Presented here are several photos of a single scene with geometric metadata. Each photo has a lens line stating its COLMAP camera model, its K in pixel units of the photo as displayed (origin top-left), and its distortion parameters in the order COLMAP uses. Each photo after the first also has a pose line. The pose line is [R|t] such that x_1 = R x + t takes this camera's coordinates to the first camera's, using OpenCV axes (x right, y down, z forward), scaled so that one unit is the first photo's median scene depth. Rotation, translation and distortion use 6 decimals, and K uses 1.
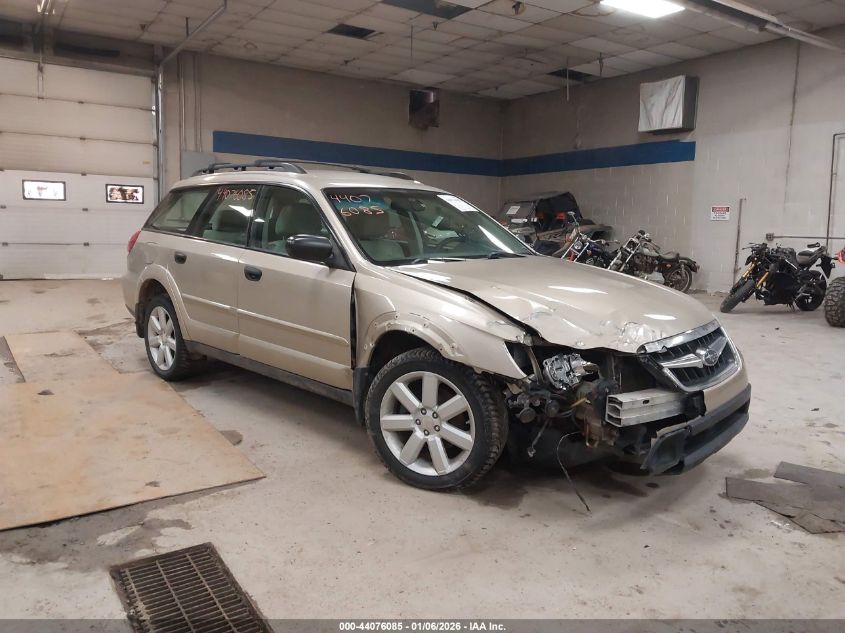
lens RADIAL K [[664.6, 0, 422.6], [0, 664.6, 317.1], [0, 0, 1]] dist [0.005862, -0.008887]
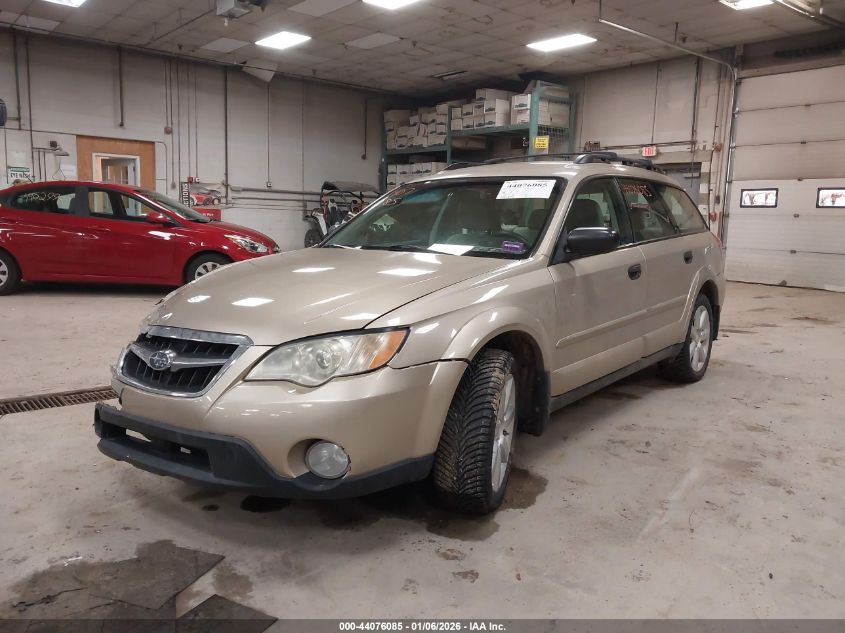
lens RADIAL K [[664.6, 0, 420.4], [0, 664.6, 315.0], [0, 0, 1]] dist [0.005862, -0.008887]
pose [[0.111776, 0.130238, -0.985162, 1.165500], [-0.158779, 0.980979, 0.111671, -0.129001], [0.980967, 0.143941, 0.130329, 1.090067]]
